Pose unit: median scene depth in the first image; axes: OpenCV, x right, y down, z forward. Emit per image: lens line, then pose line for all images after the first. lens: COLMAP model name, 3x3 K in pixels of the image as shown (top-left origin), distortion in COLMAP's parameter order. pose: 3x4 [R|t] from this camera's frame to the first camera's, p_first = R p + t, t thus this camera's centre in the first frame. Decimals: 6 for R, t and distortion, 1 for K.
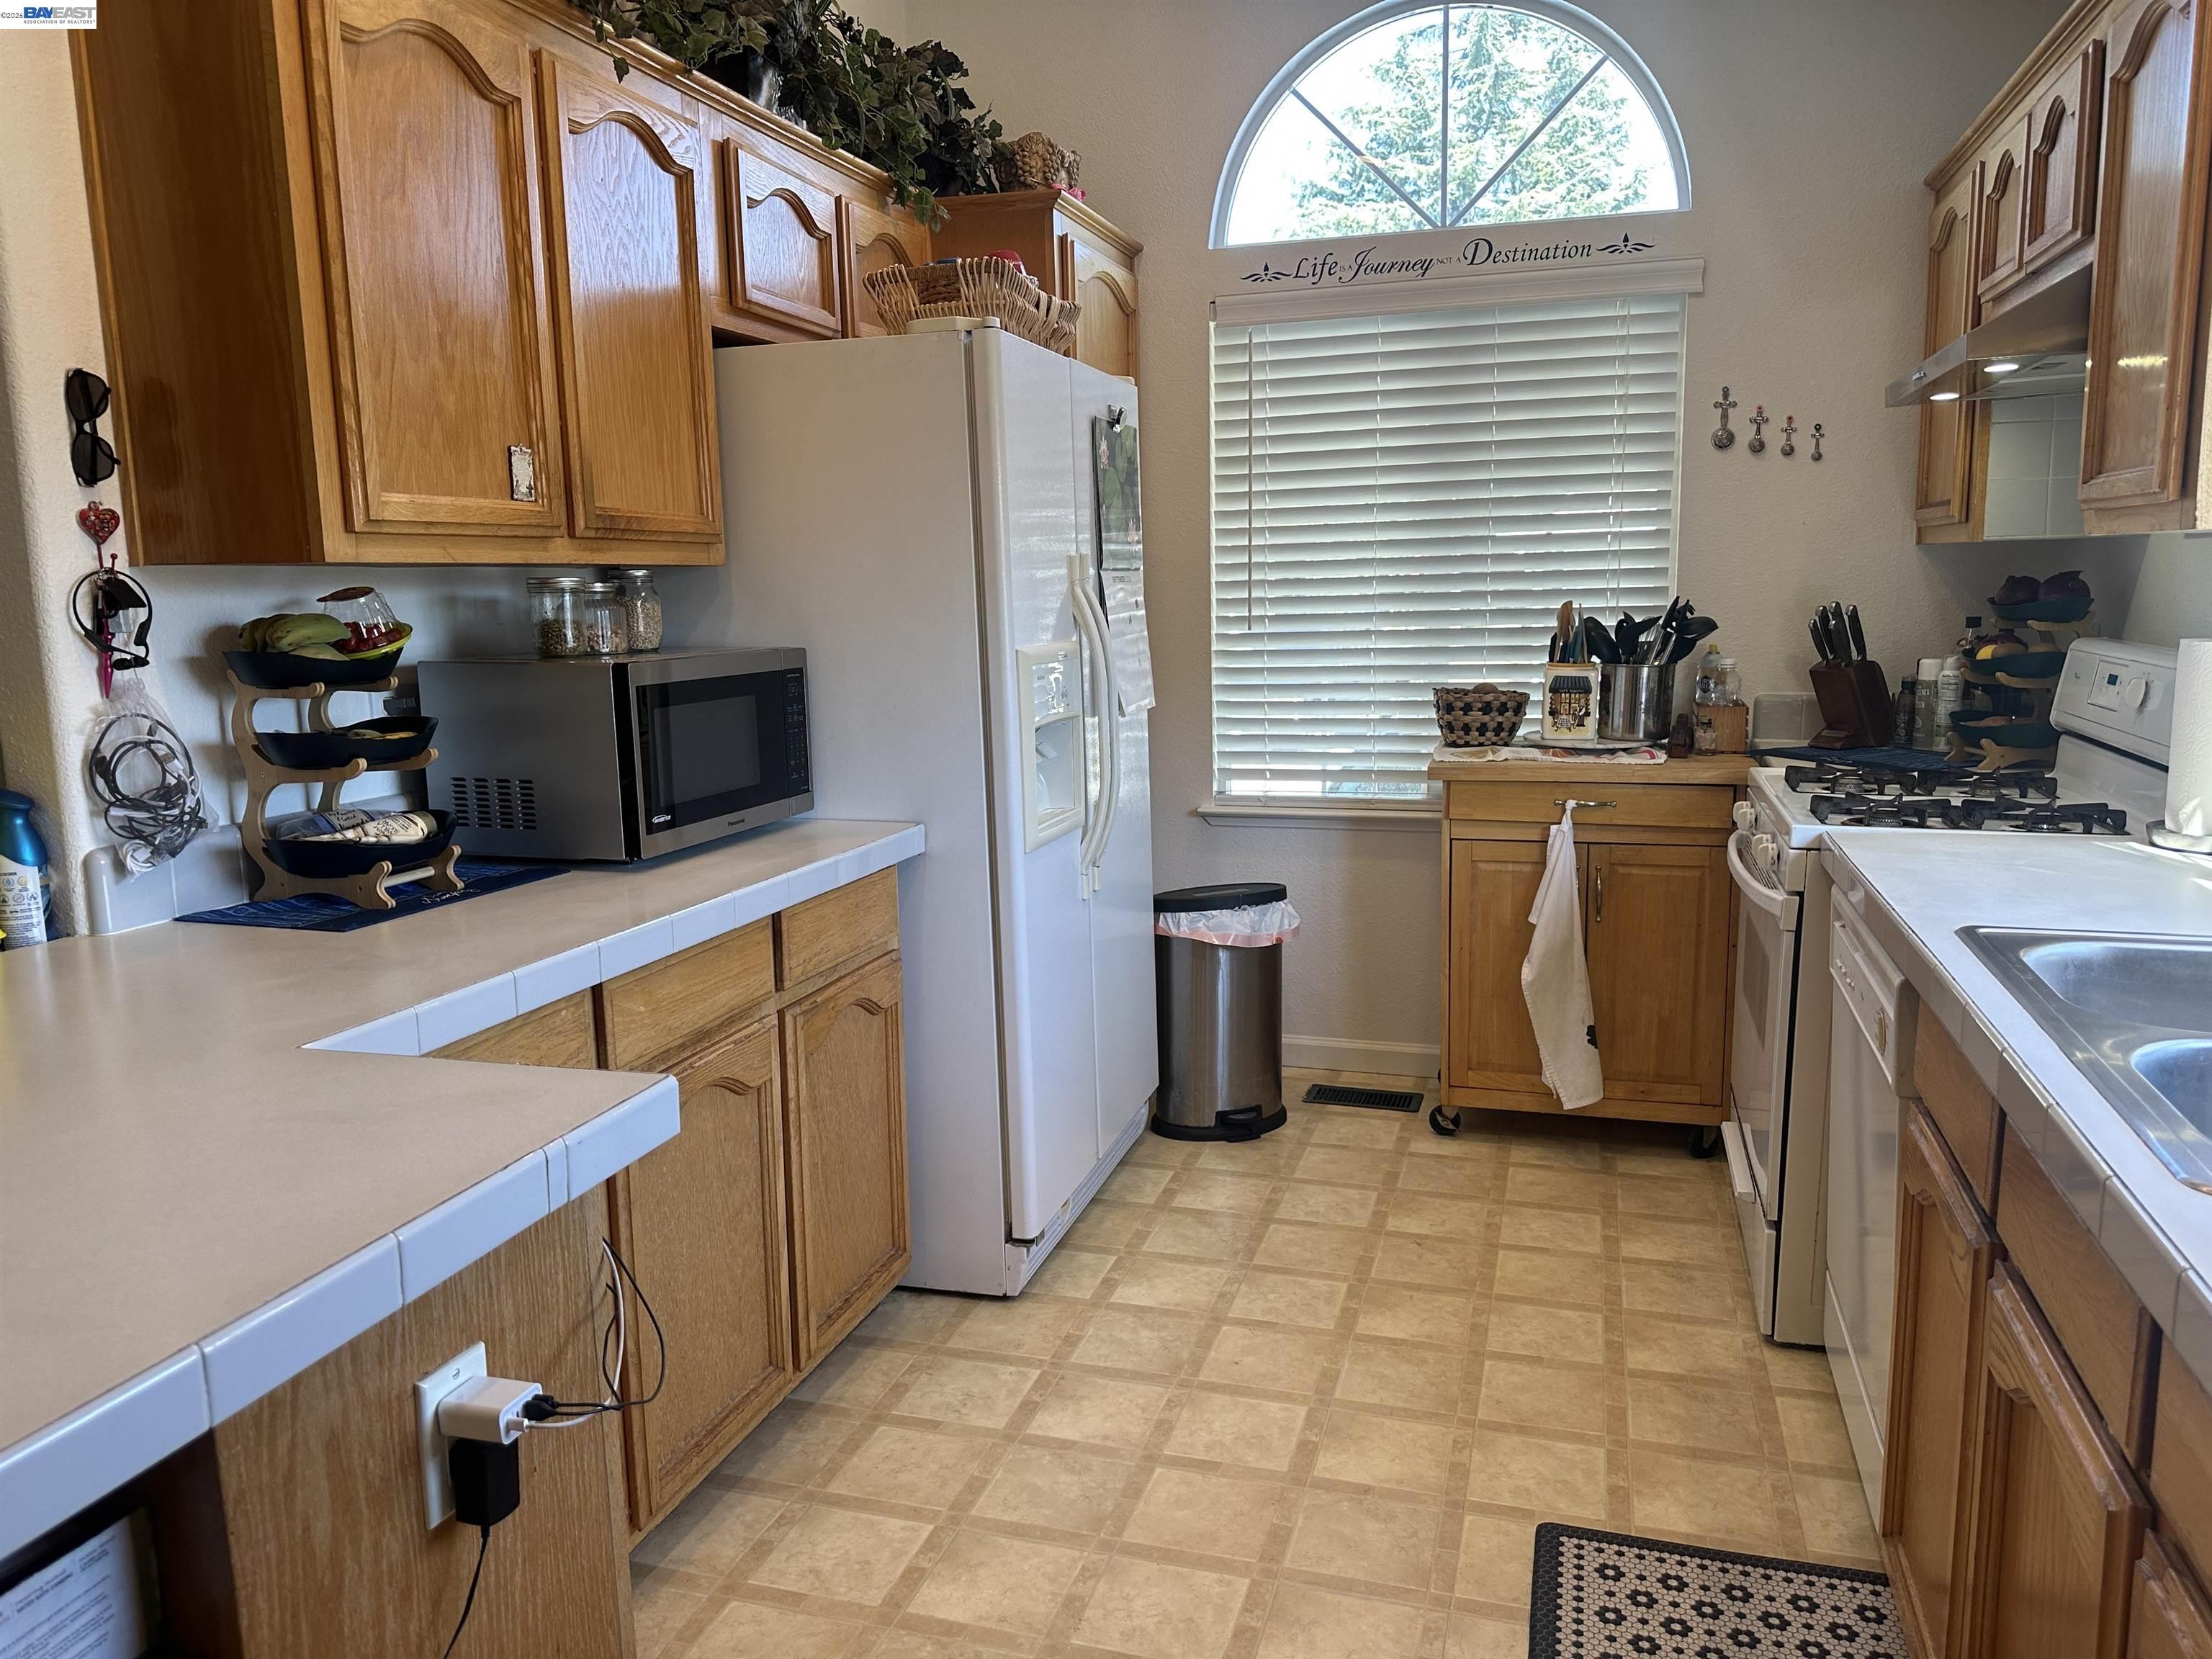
lens RADIAL K [[1557.2, 0, 1107.0], [0, 1557.2, 836.8], [0, 0, 1]] dist [0.074617, -0.094179]
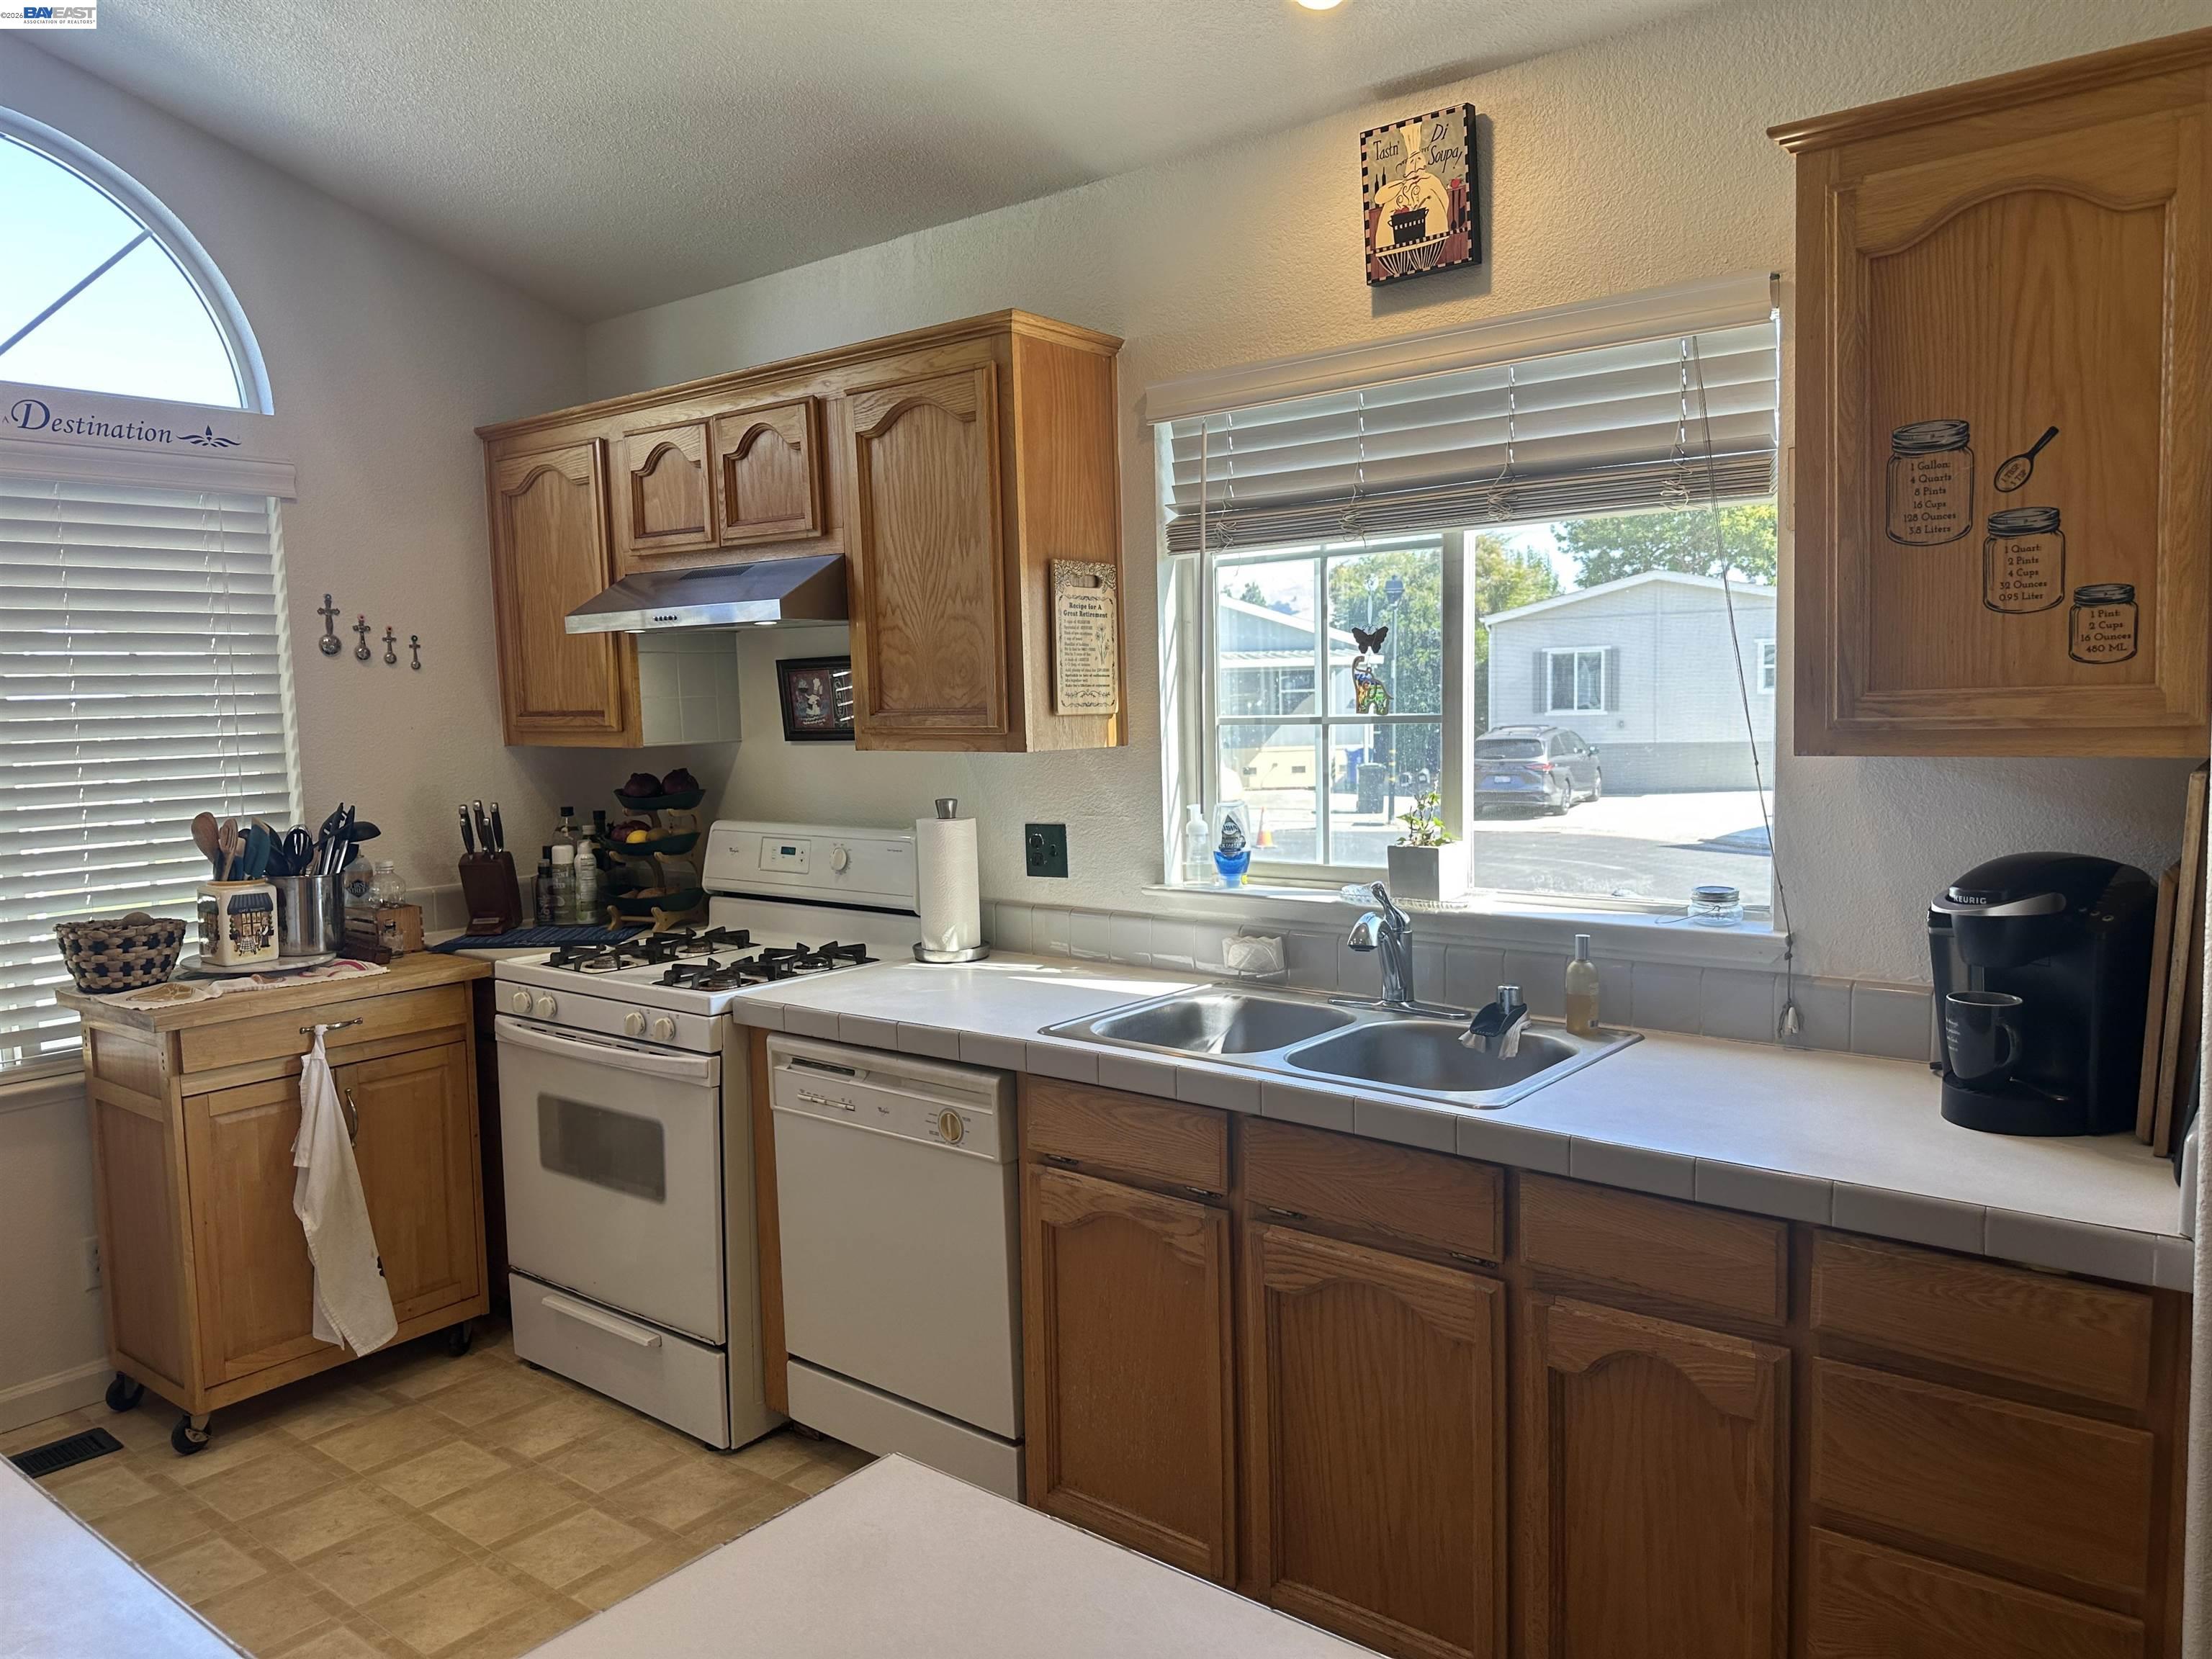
lens RADIAL K [[1557.2, 0, 1114.4], [0, 1557.2, 837.7], [0, 0, 1]] dist [0.074617, -0.094179]
pose [[0.370109, -0.077516, 0.925749, -0.386016], [0.170322, 0.985283, 0.014407, -0.065824], [-0.913241, 0.152343, 0.377865, 0.198088]]
